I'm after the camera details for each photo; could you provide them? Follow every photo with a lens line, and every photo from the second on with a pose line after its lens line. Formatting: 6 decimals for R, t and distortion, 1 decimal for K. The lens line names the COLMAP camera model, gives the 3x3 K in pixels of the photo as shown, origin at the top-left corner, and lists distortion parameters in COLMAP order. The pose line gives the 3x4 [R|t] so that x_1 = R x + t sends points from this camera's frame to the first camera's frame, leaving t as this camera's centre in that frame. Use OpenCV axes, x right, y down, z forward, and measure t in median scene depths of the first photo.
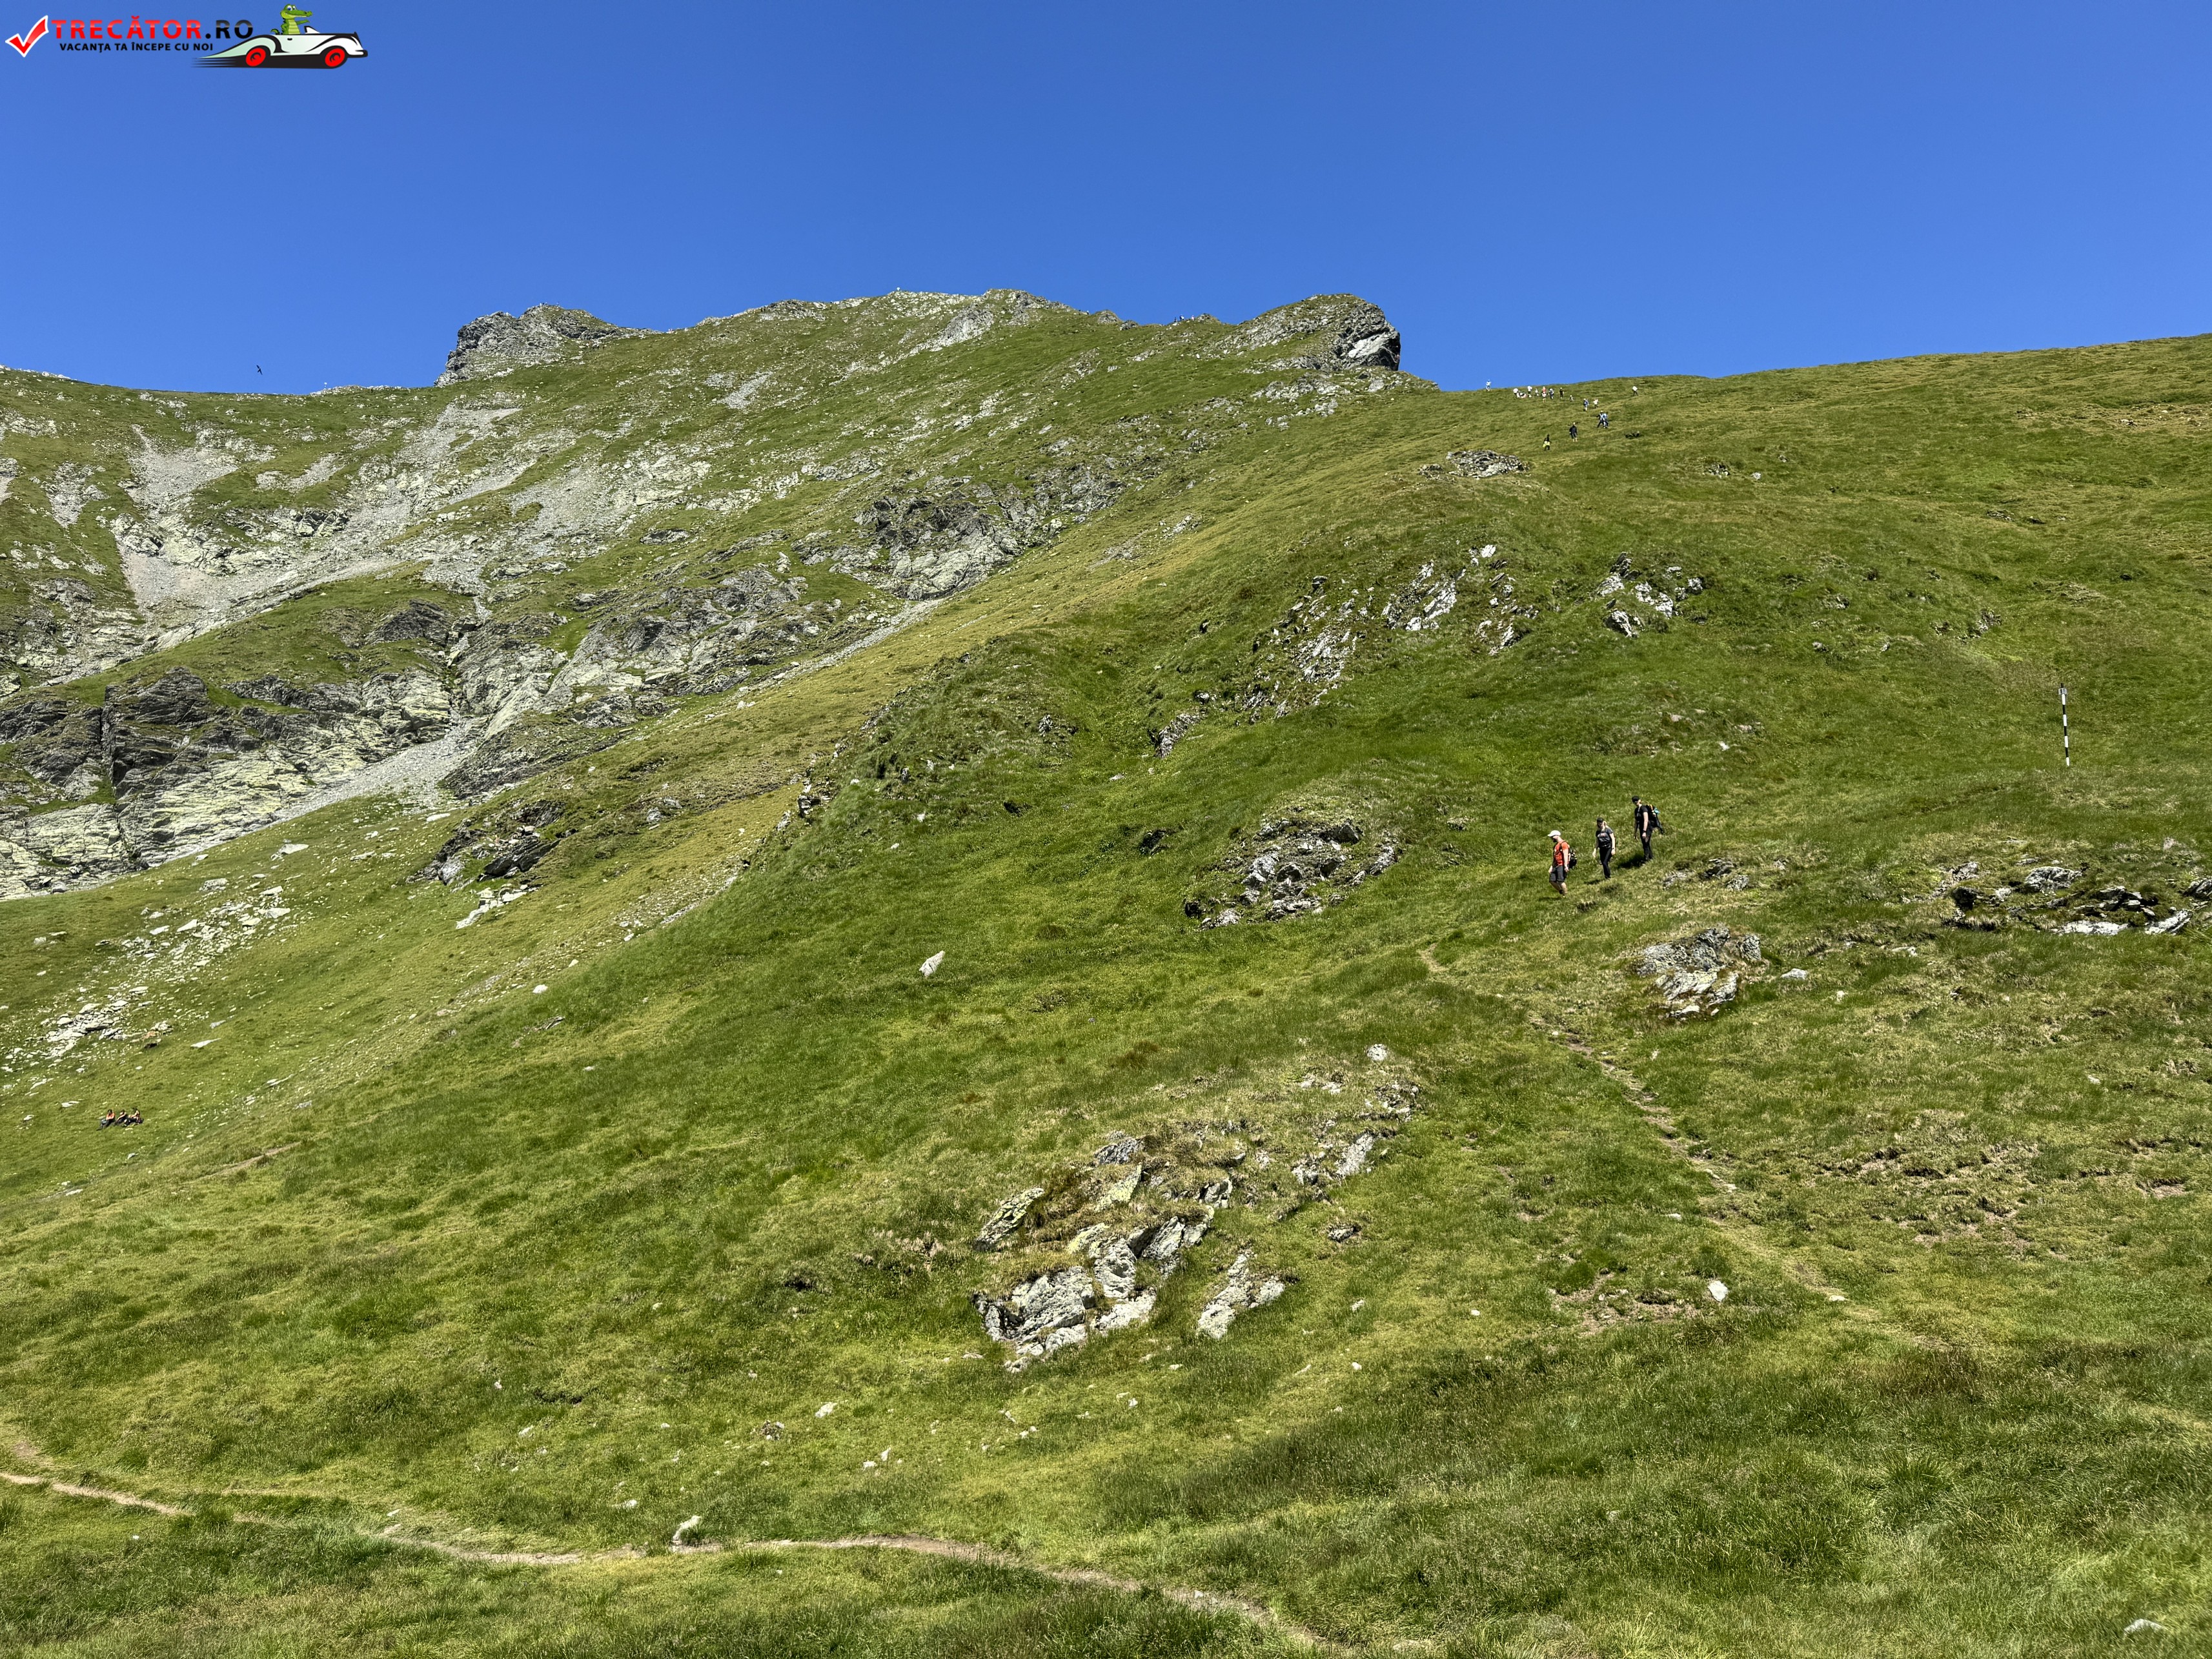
lens RADIAL K [[1555.6, 0, 1011.5], [0, 1555.6, 844.8], [0, 0, 1]] dist [0.051527, -0.066490]
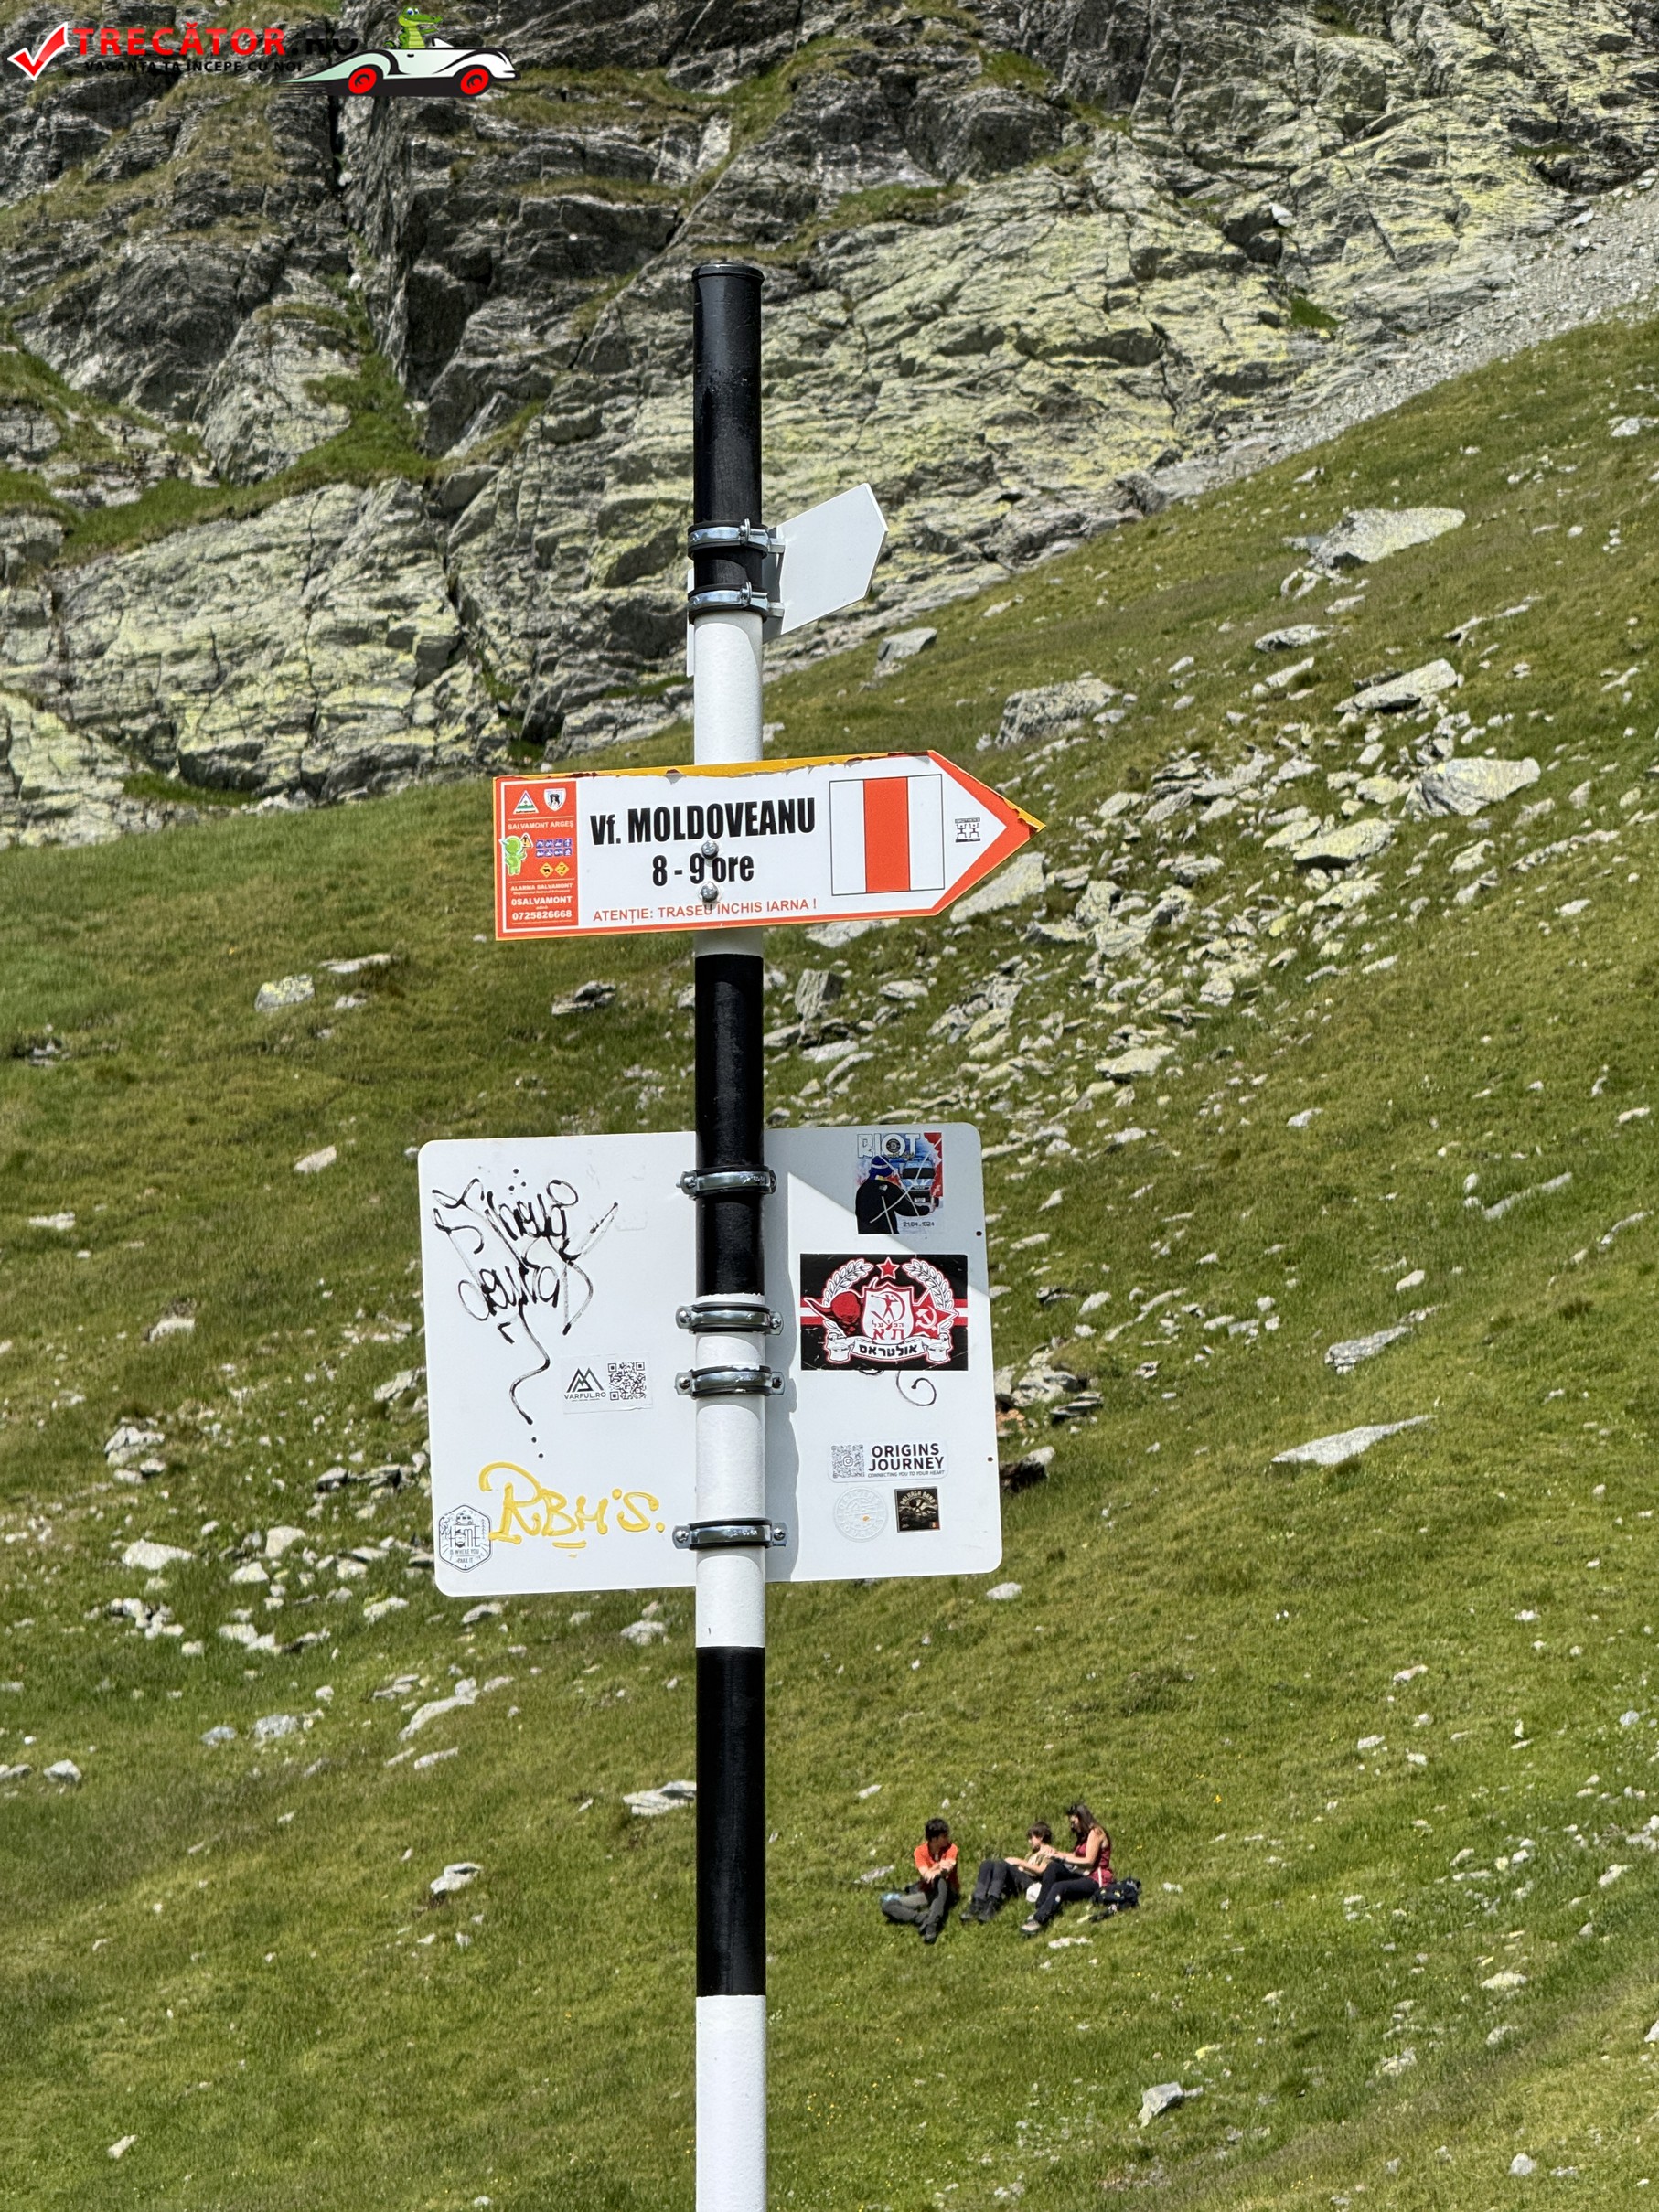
lens RADIAL K [[7914.5, 0, 828.1], [0, 7914.5, 1114.9], [0, 0, 1]] dist [0.090686, 0.000000]
pose [[0.899113, -0.044987, -0.435399, -0.088962], [0.063005, 0.997647, 0.027026, 0.027883], [0.433159, -0.051732, 0.899832, 0.112738]]
